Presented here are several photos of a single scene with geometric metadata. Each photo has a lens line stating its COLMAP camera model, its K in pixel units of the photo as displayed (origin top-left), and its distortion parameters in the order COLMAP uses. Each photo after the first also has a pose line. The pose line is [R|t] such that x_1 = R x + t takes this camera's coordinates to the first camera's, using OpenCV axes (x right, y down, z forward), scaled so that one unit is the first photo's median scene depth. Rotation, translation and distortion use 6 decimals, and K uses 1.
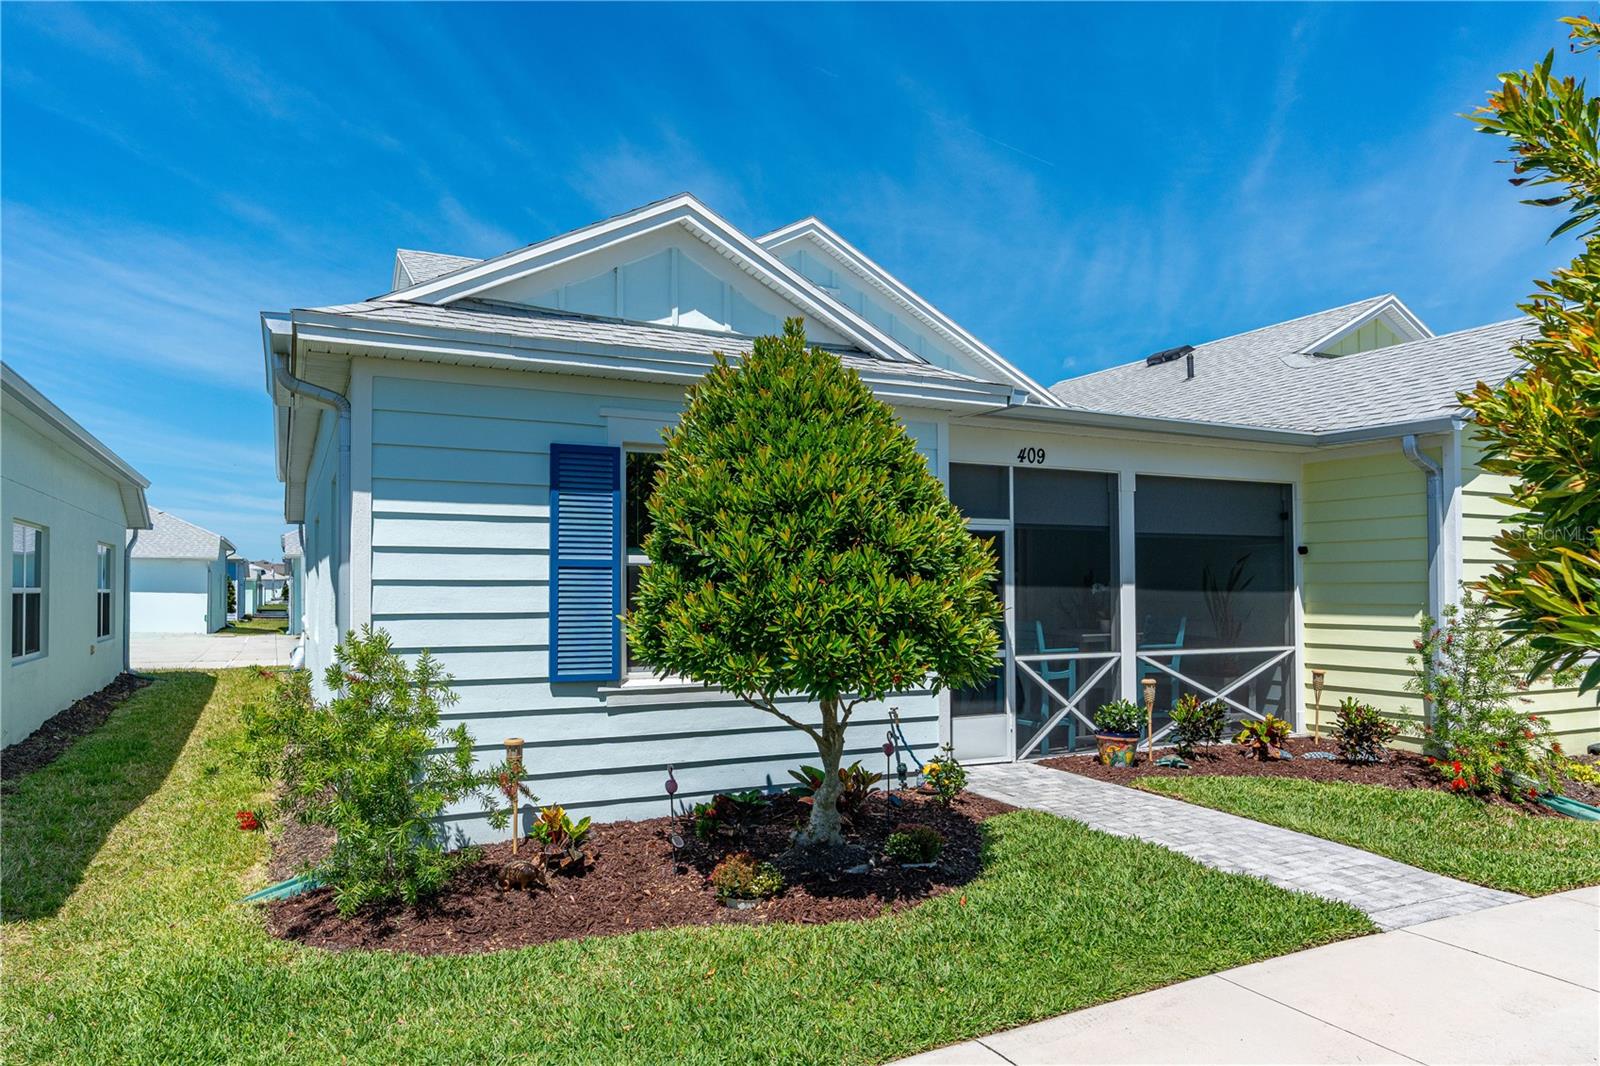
lens RADIAL K [[971.8, 0, 800.7], [0, 971.8, 563.8], [0, 0, 1]] dist [-0.000505, -0.000291]
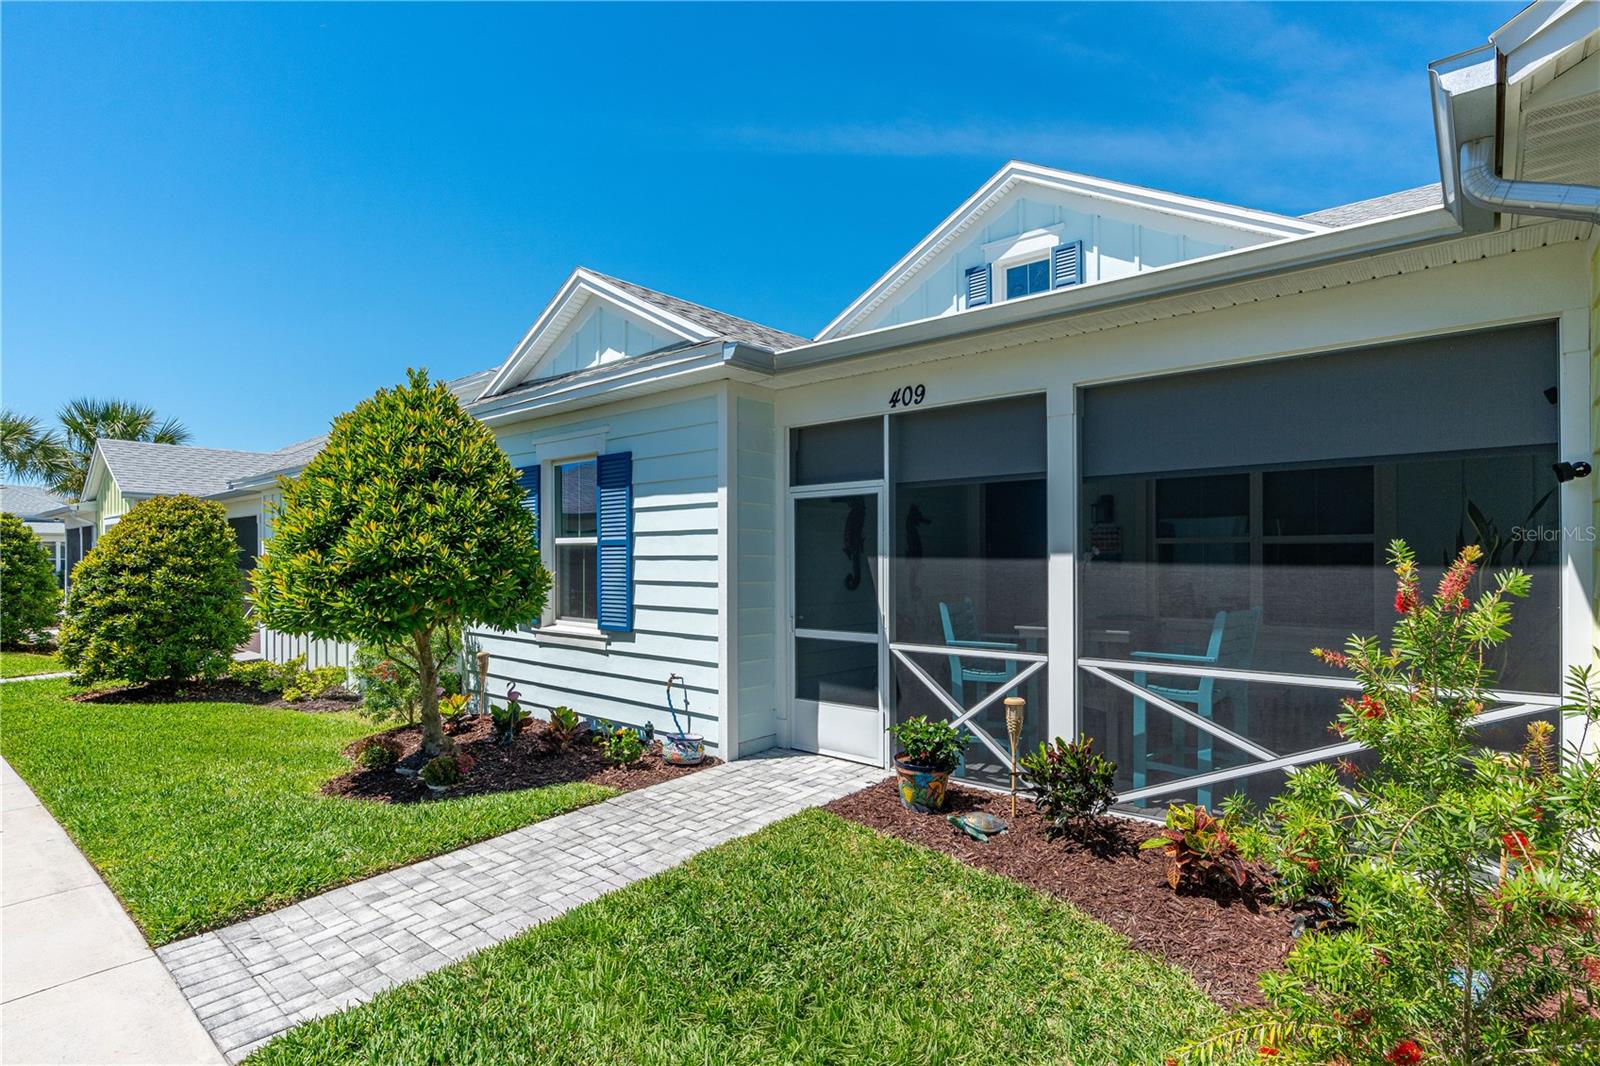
lens RADIAL K [[769.9, 0, 801.6], [0, 769.9, 556.4], [0, 0, 1]] dist [-0.002631, -0.000105]
pose [[0.429784, -0.002651, -0.902928, 0.762106], [0.024888, 0.999651, 0.008911, 0.012815], [0.902589, -0.026302, 0.429700, 0.634007]]
